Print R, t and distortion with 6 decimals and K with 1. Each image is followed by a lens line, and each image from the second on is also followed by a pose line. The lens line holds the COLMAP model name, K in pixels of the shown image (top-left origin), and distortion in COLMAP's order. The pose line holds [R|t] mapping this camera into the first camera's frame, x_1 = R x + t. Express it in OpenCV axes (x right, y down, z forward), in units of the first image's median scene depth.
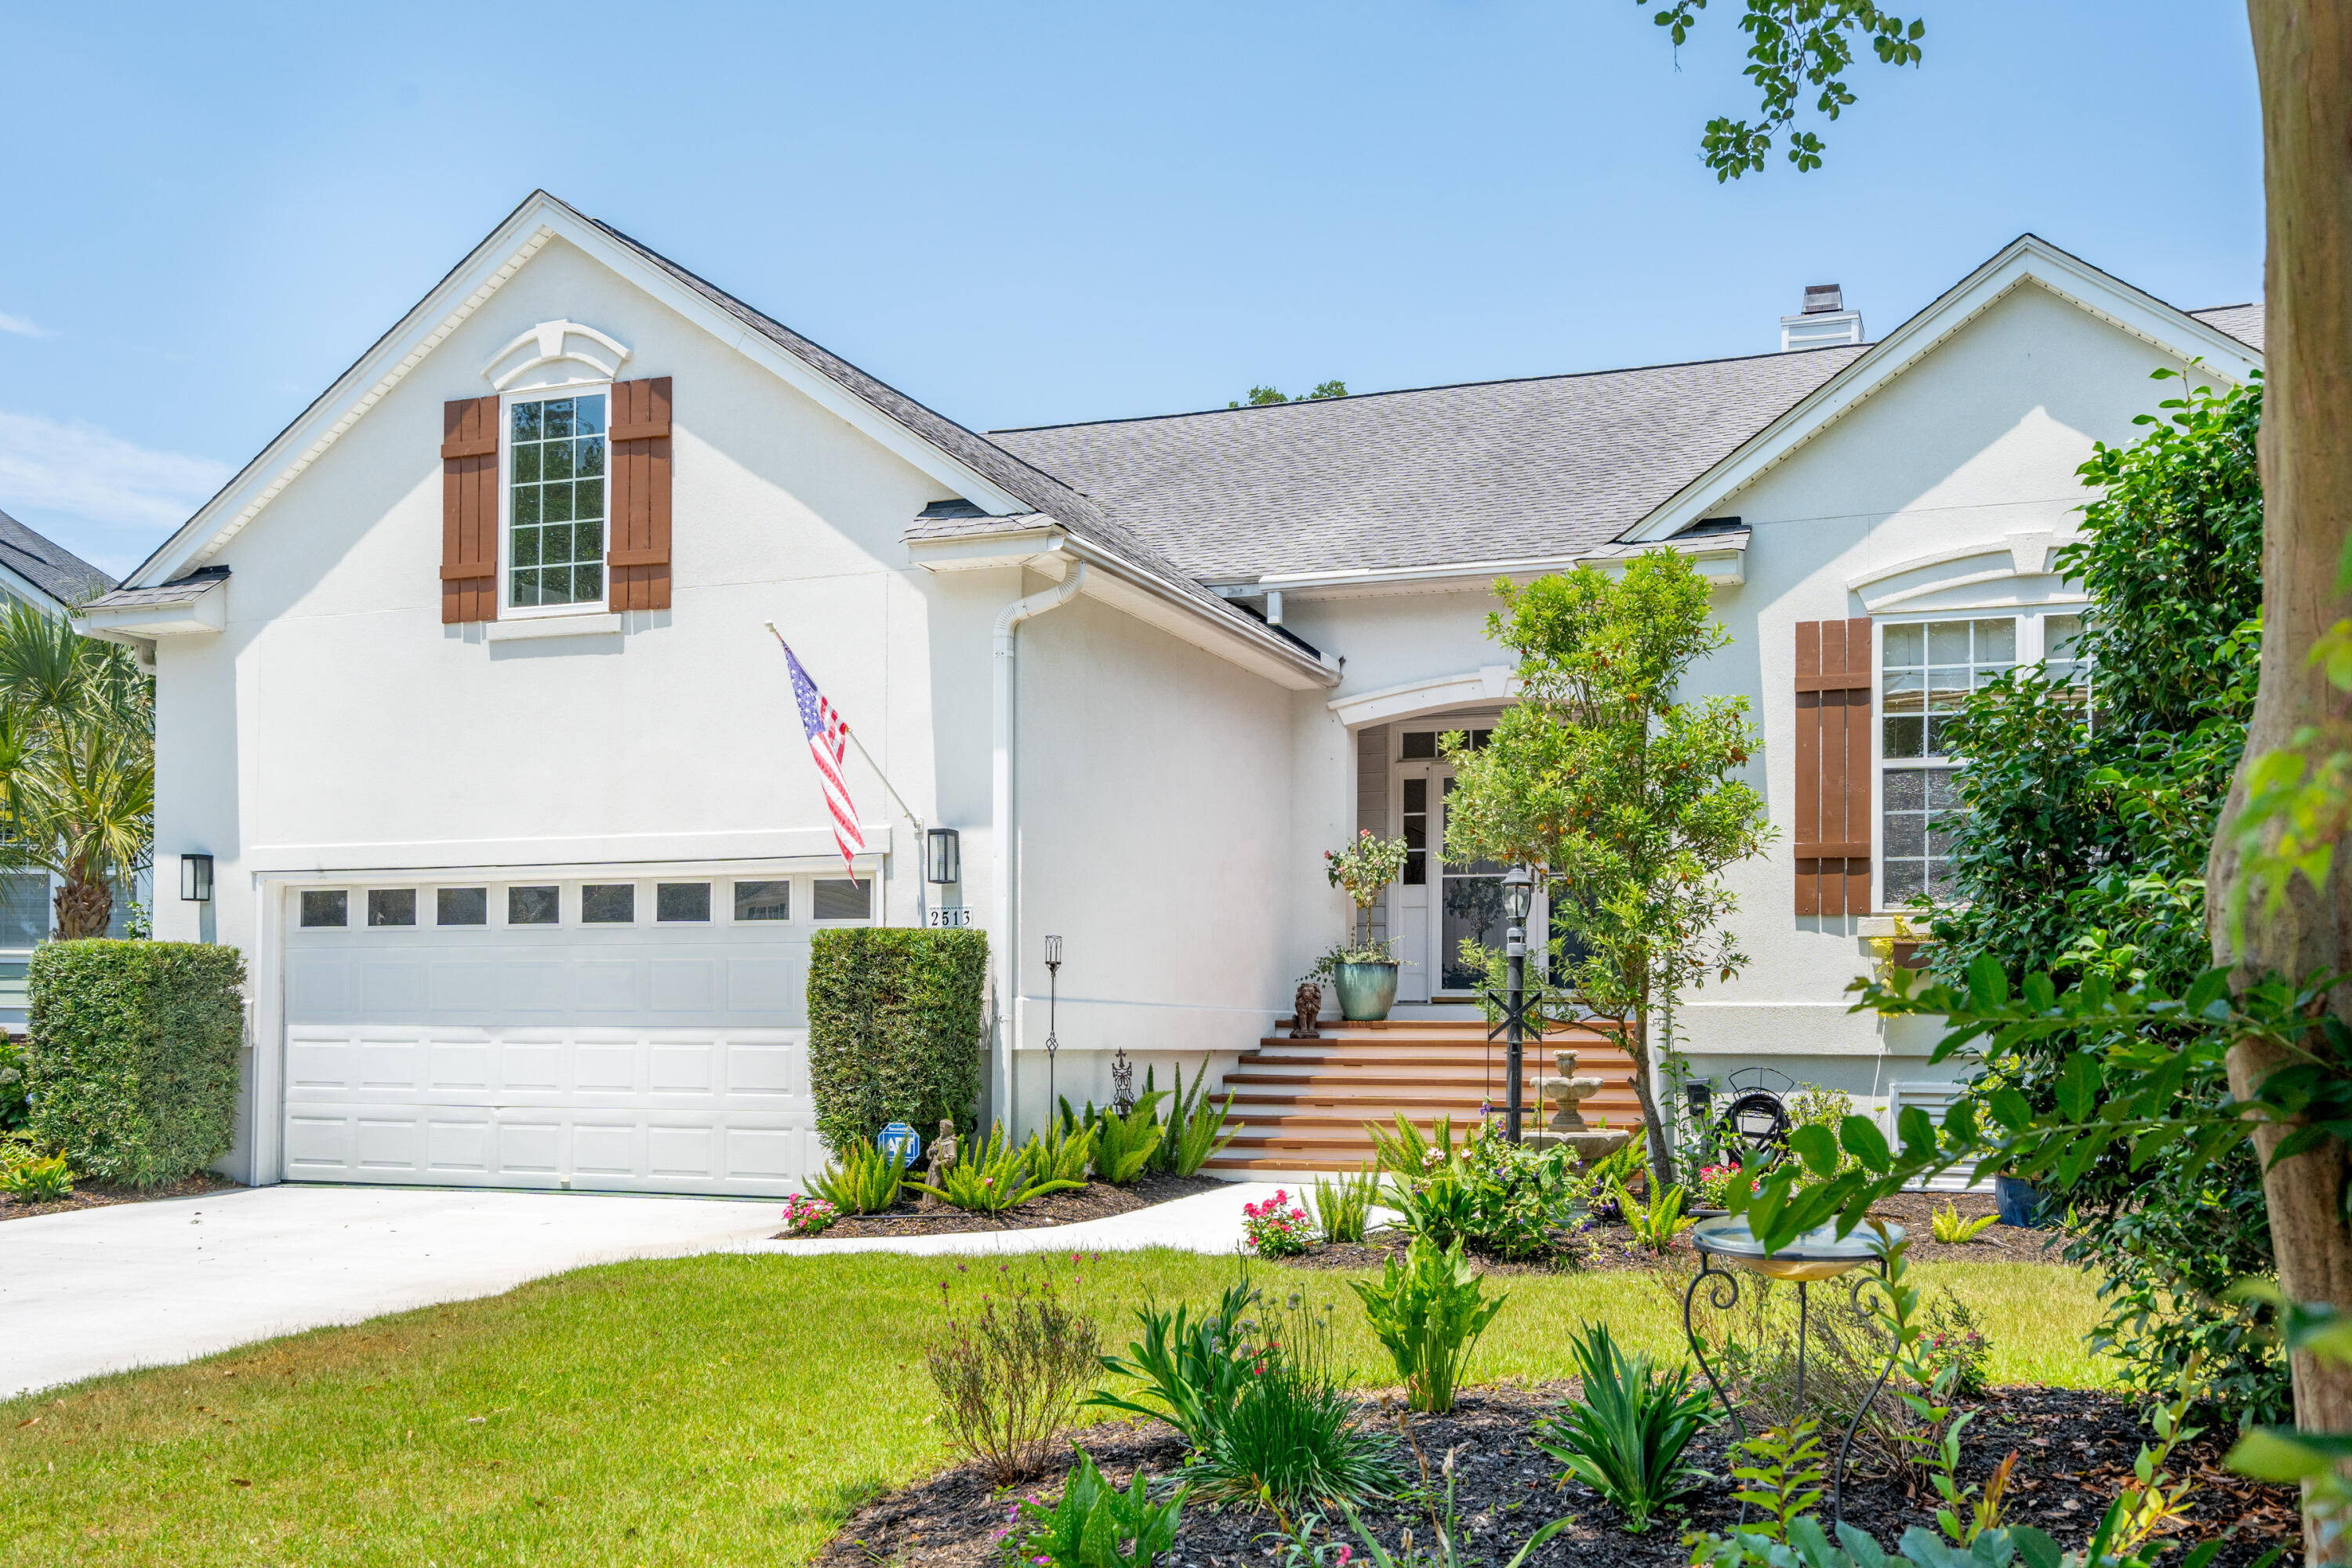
lens RADIAL K [[2067.9, 0, 1306.1], [0, 2067.9, 832.1], [0, 0, 1]] dist [0.020931, -0.000357]
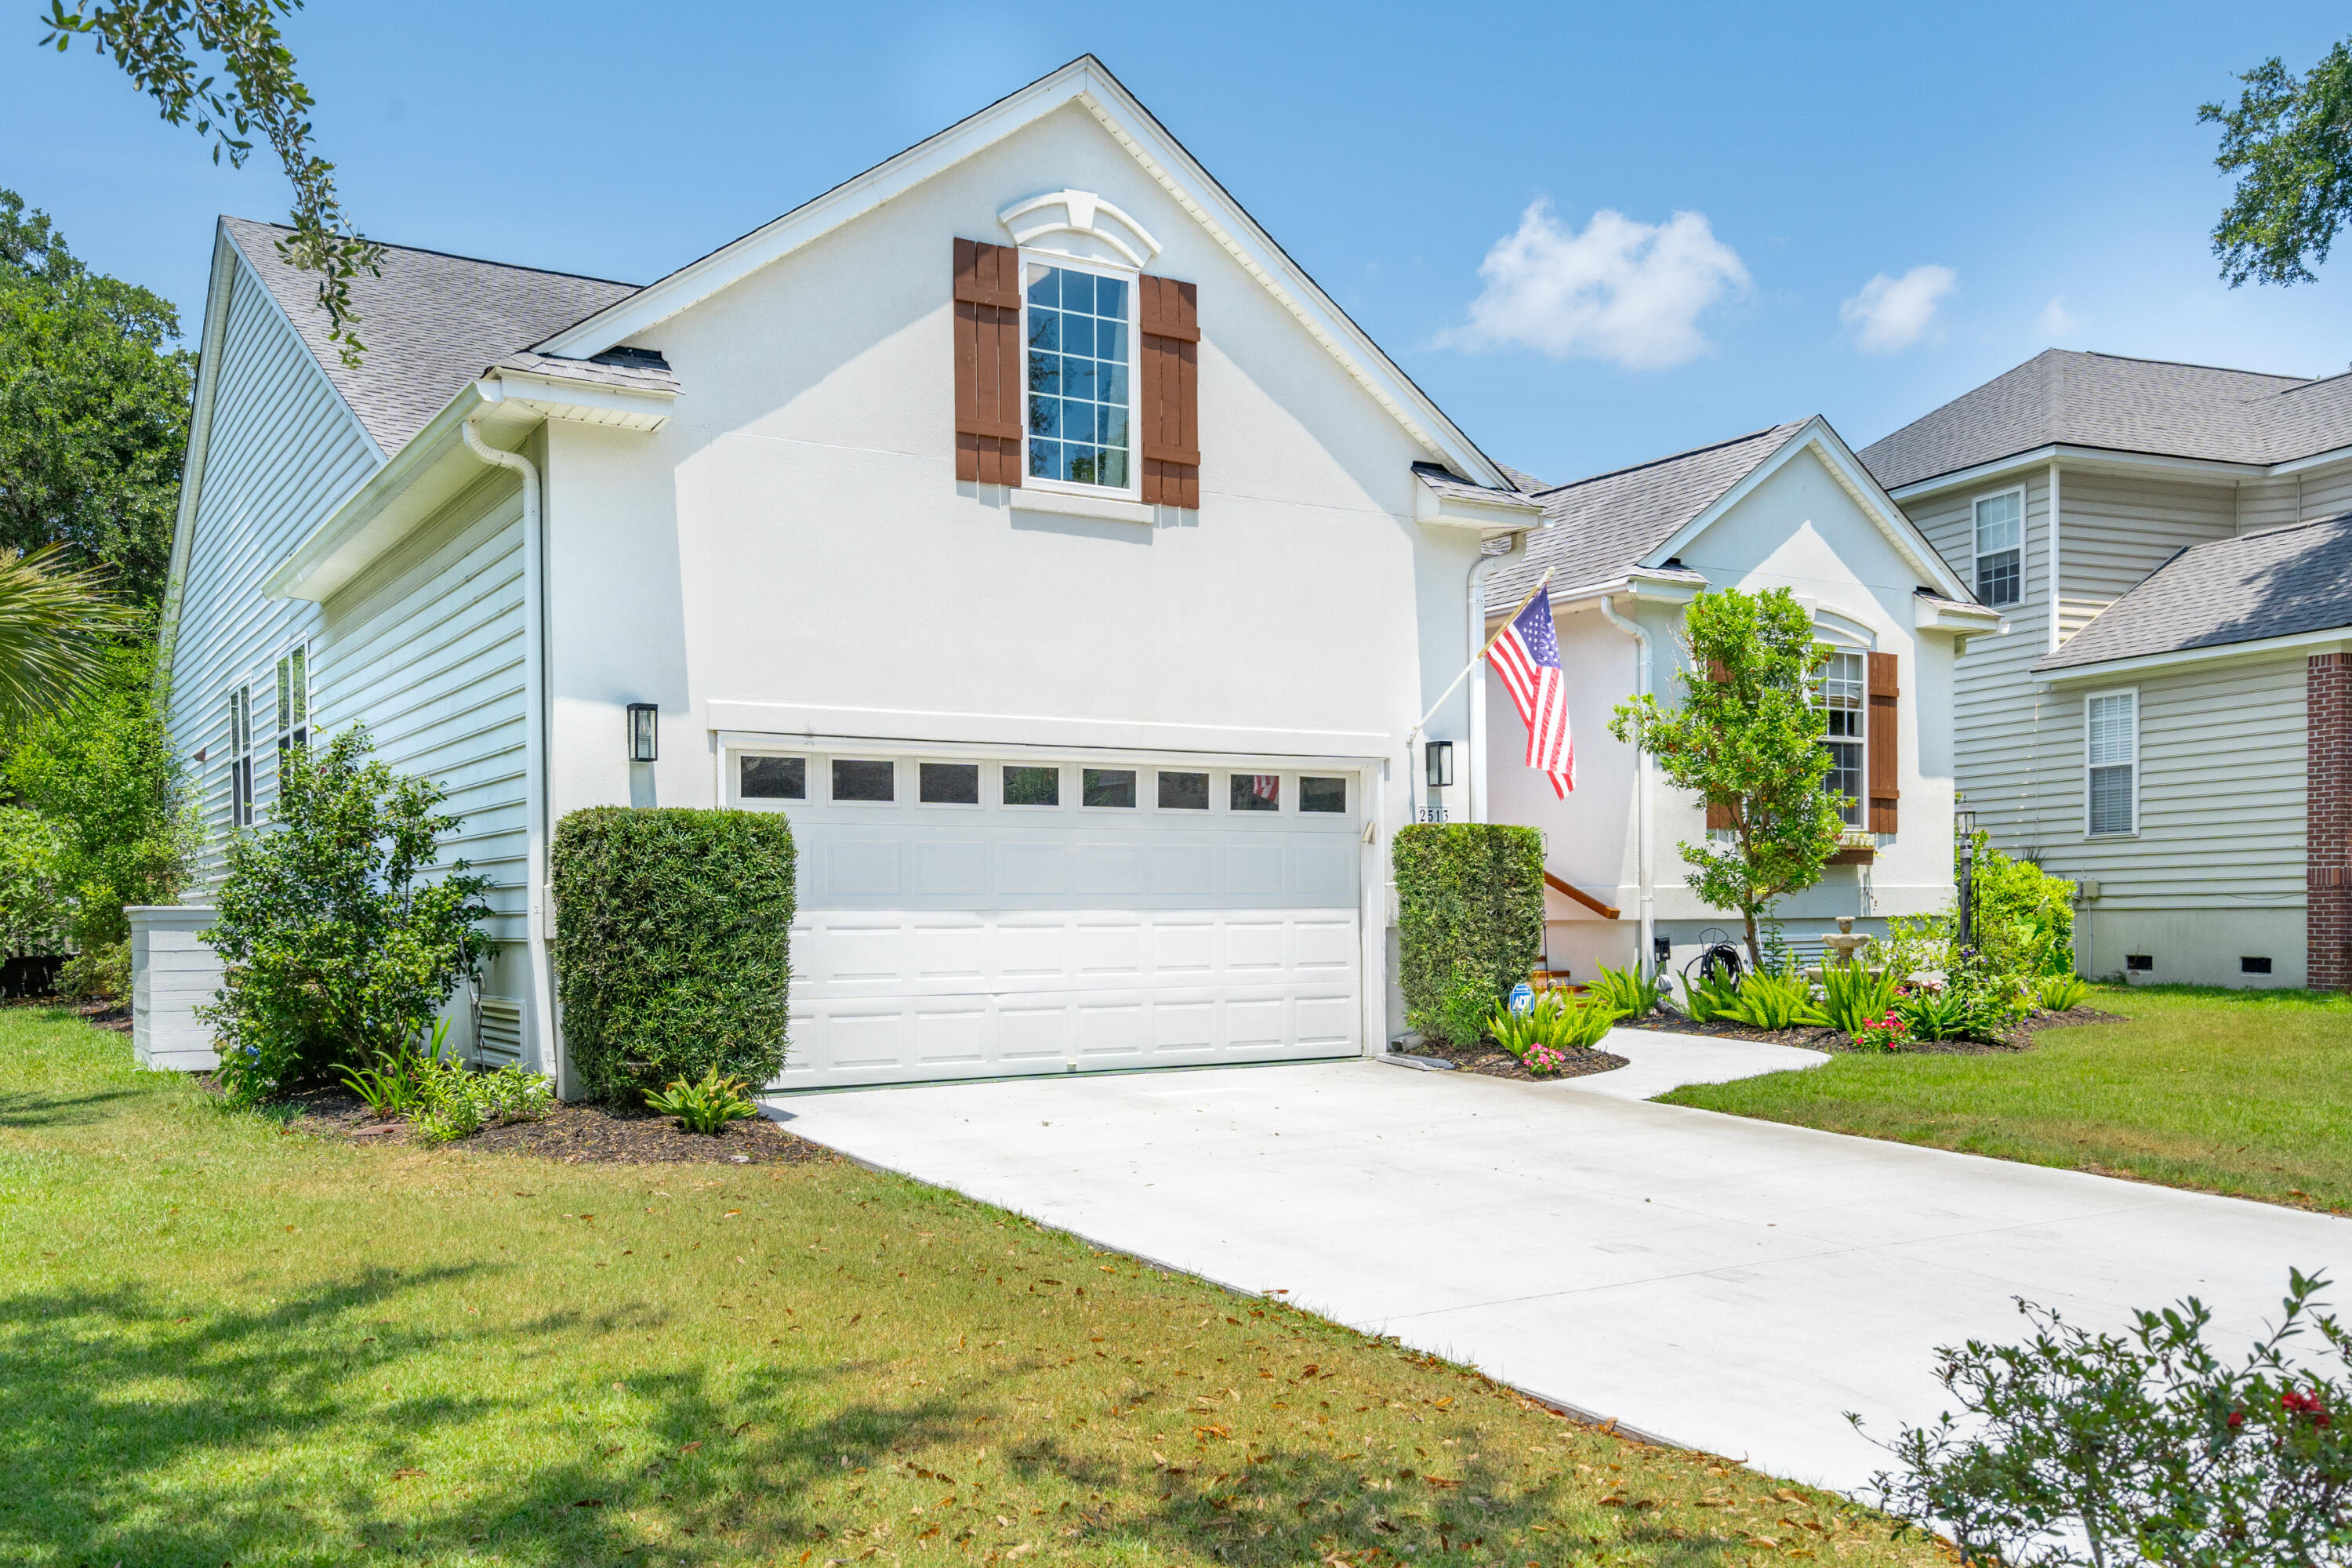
lens RADIAL K [[1994.7, 0, 1176.0], [0, 1994.7, 784.0], [0, 0, 1]] dist [0.037847, -0.000041]
pose [[0.617526, 0.039179, 0.785574, -1.079023], [-0.065898, 0.997824, 0.002036, 0.028276], [-0.783785, -0.053026, 0.618764, 0.370874]]
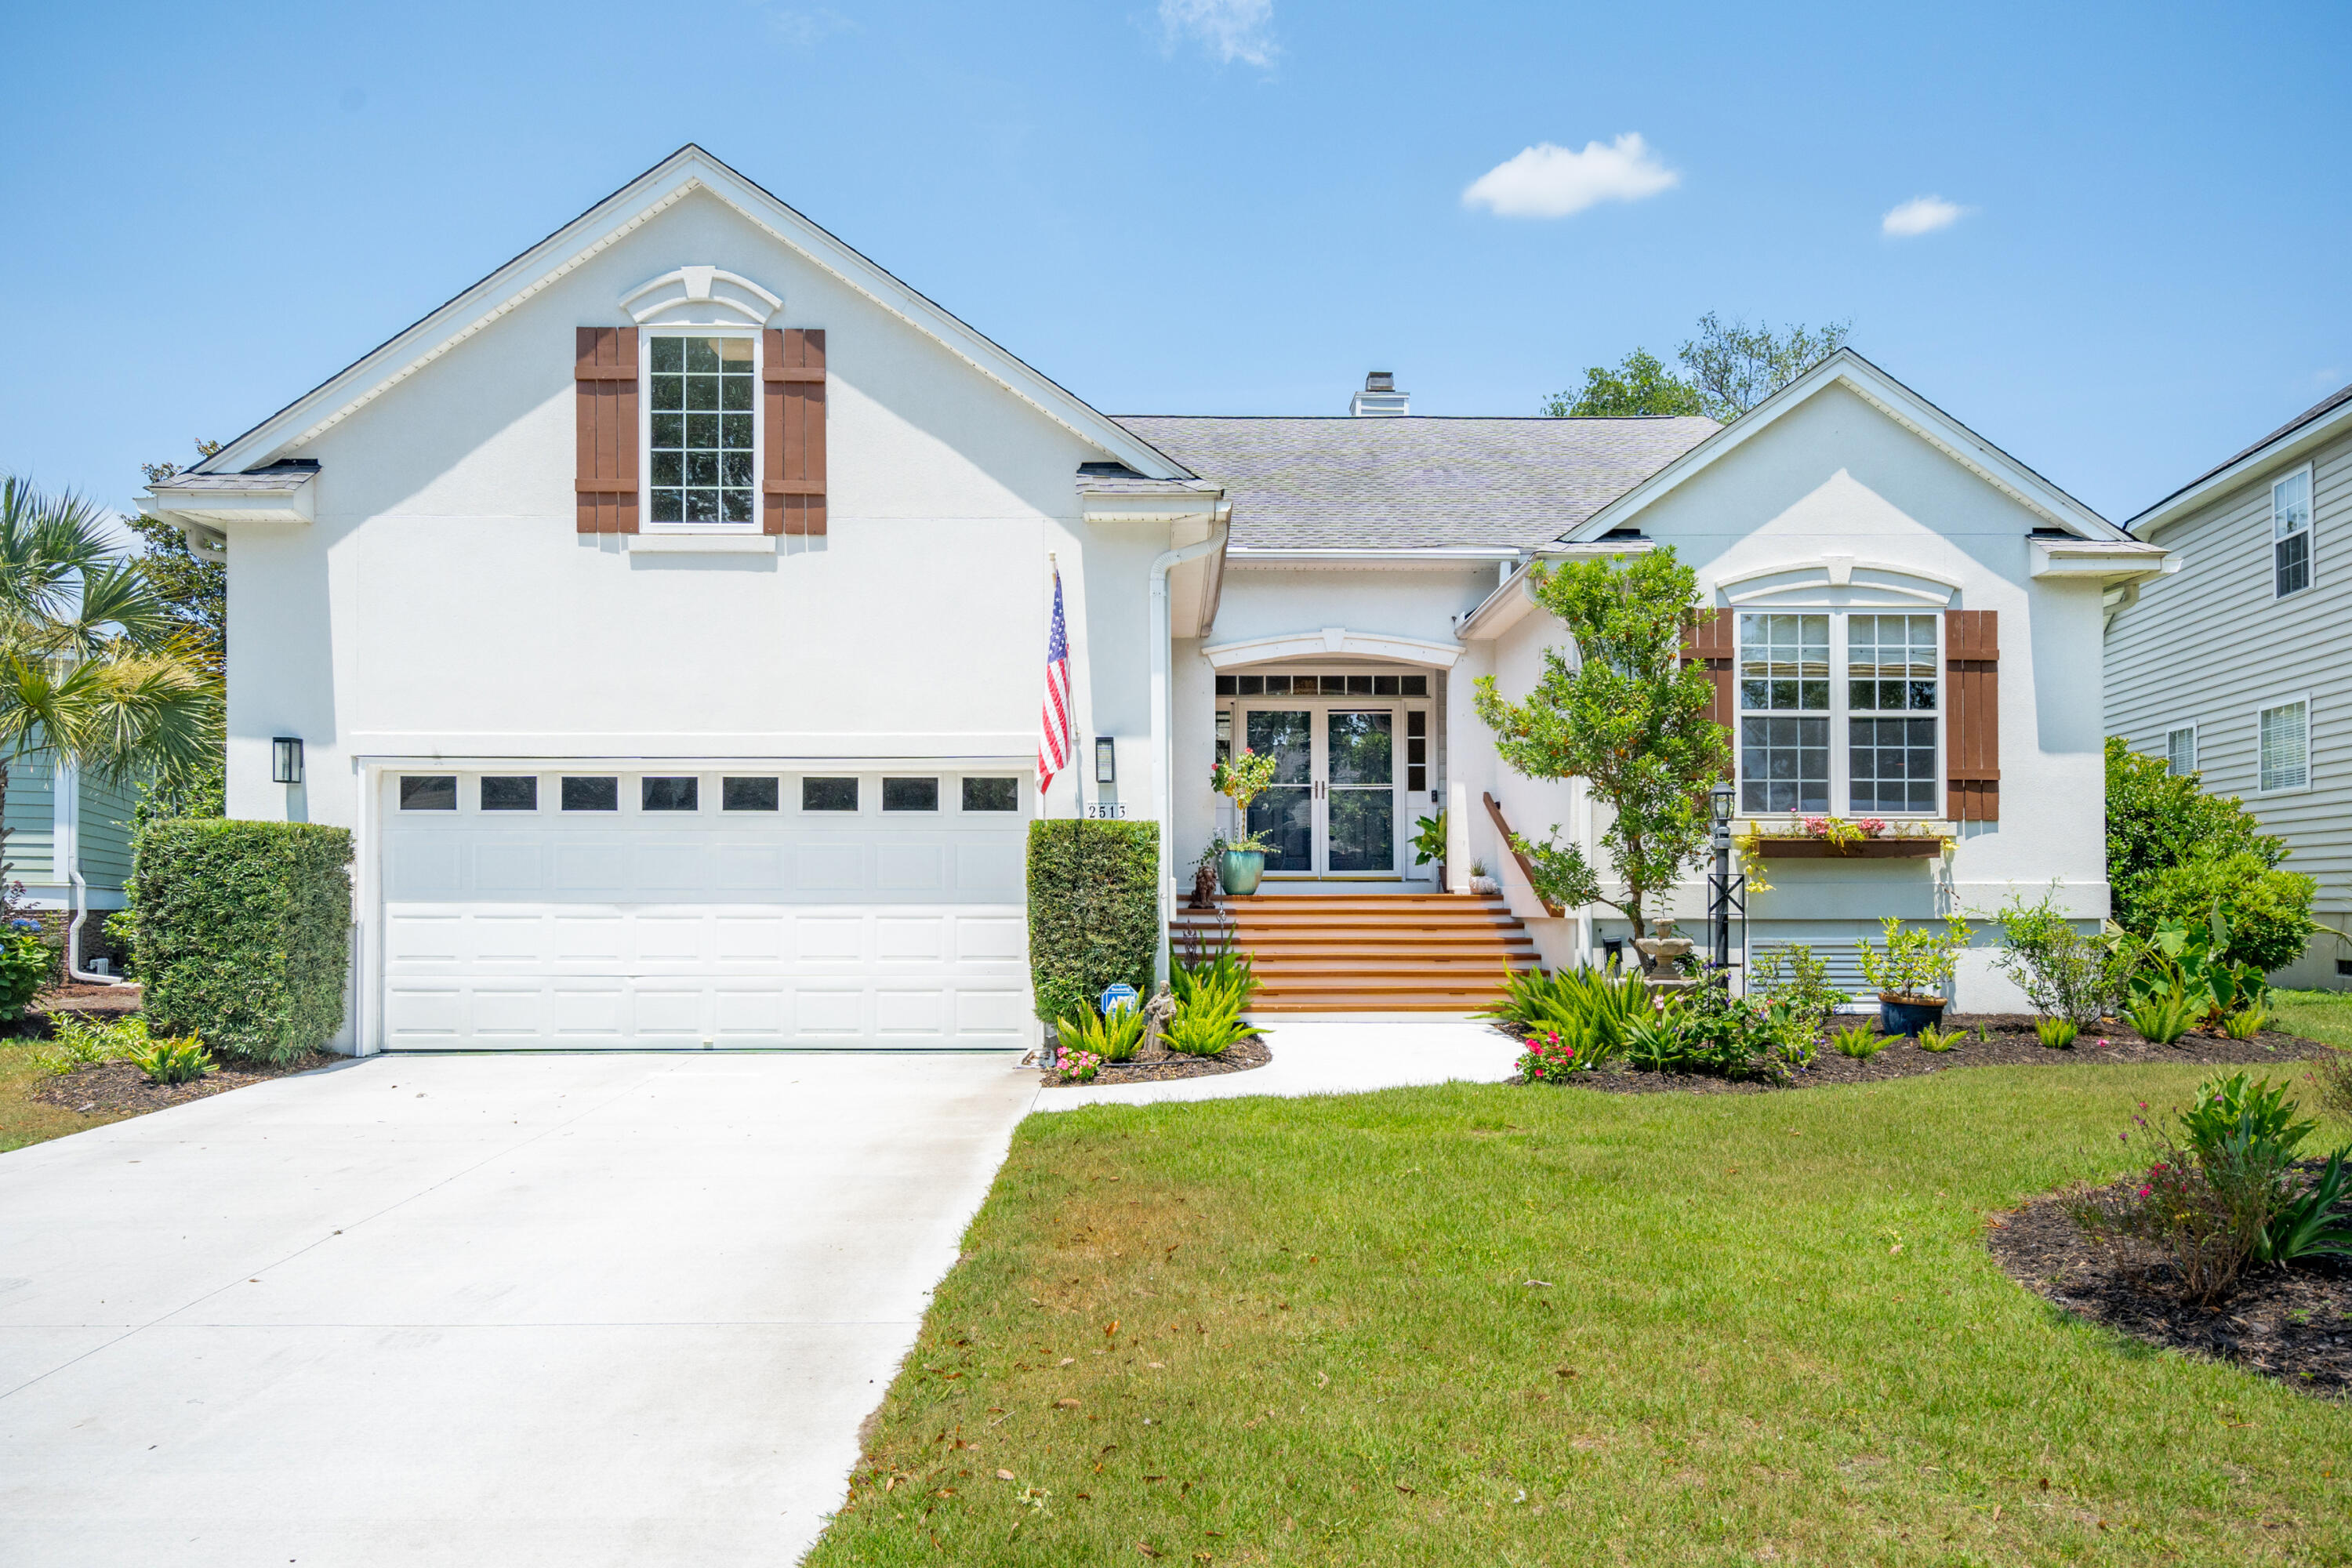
lens RADIAL K [[1477.1, 0, 1176.0], [0, 1477.1, 784.0], [0, 0, 1]] dist [0.019623, 0.000012]
pose [[0.940580, 0.022125, 0.338851, -0.390597], [-0.028572, 0.999493, 0.014049, 0.011281], [-0.338368, -0.022895, 0.940735, 0.166955]]
